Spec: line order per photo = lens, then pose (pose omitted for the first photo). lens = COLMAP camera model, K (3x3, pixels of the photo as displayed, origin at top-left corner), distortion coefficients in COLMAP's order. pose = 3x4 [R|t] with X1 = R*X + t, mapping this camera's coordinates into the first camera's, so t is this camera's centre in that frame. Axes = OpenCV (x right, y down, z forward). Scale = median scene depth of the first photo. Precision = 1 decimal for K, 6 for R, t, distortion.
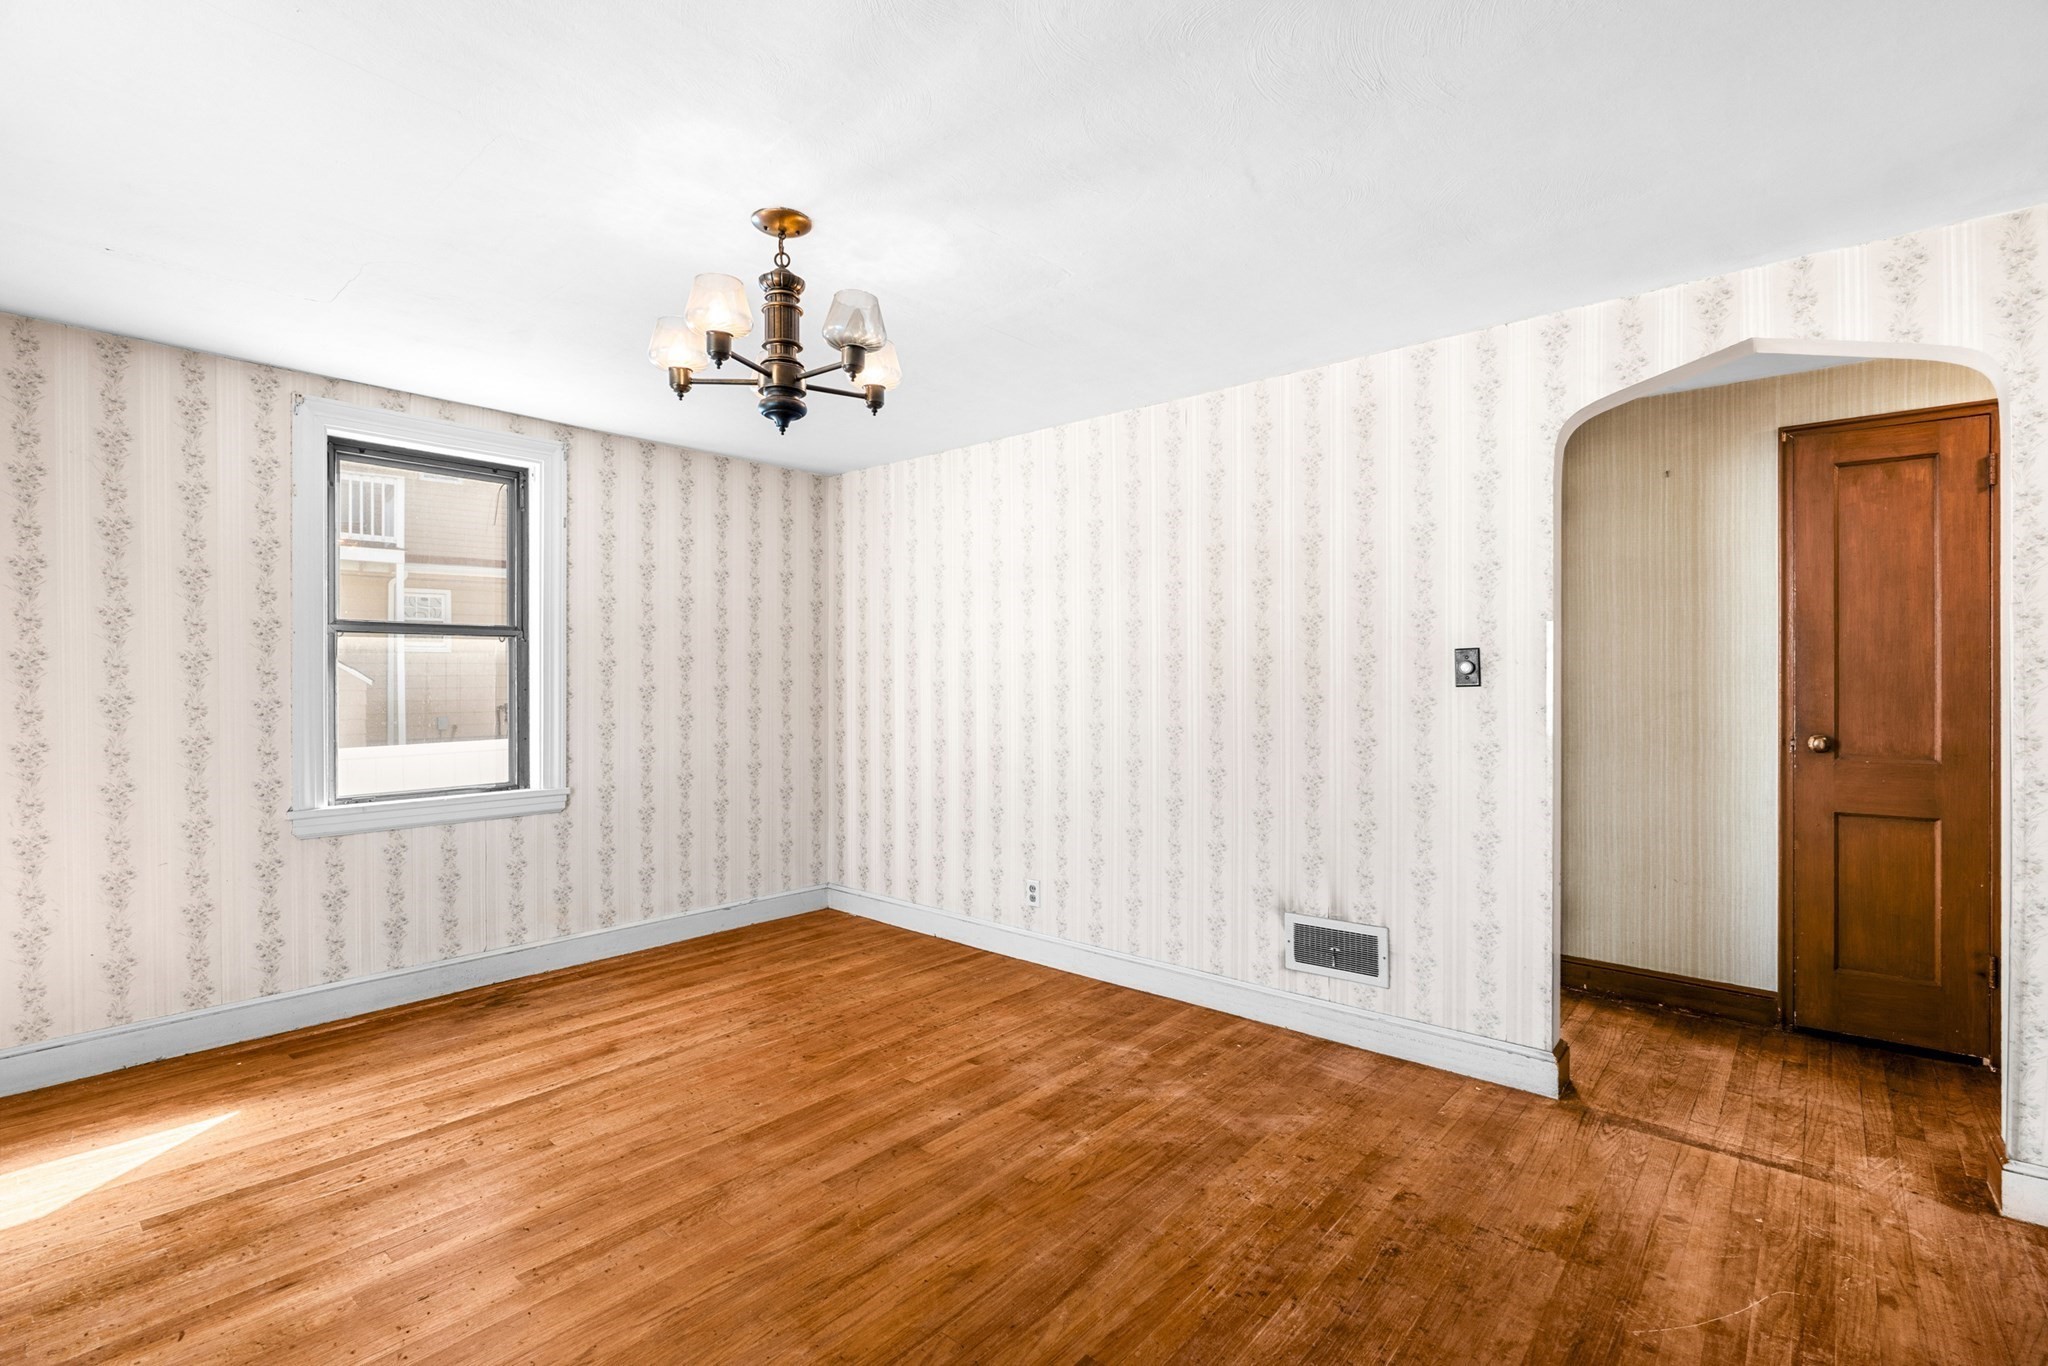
lens RADIAL K [[934.6, 0, 1025.3], [0, 934.6, 669.4], [0, 0, 1]] dist [-0.015428, 0.005946]
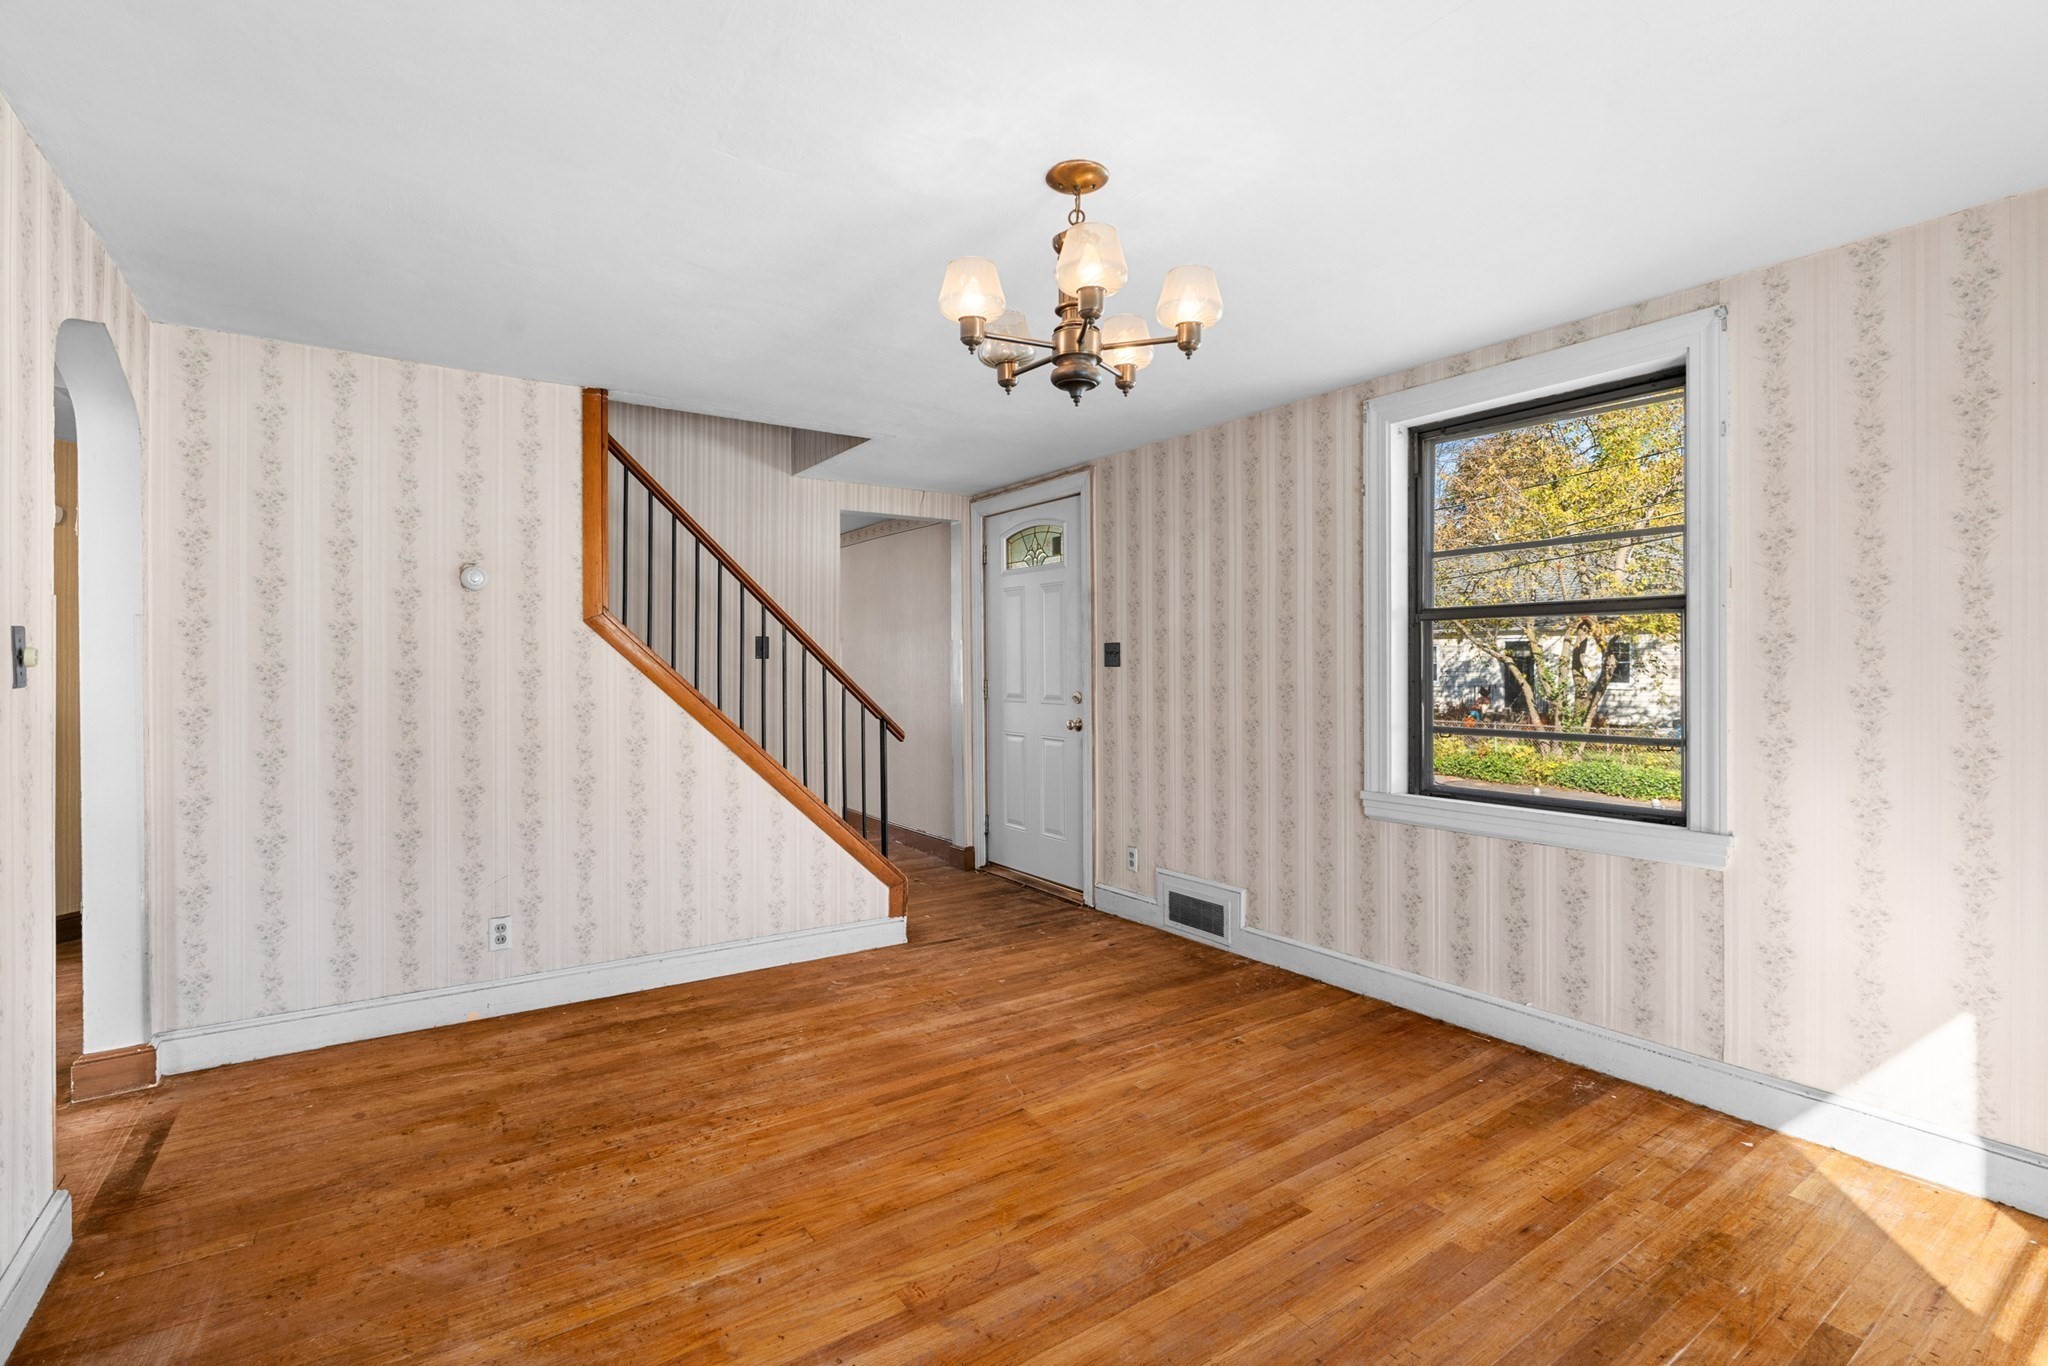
lens RADIAL K [[934.6, 0, 1025.3], [0, 934.6, 669.4], [0, 0, 1]] dist [-0.015428, 0.005946]
pose [[-0.968869, 0.003404, 0.247549, -0.439353], [0.003246, 0.999994, -0.001049, 0.009750], [-0.247551, -0.000213, -0.968875, 1.911264]]
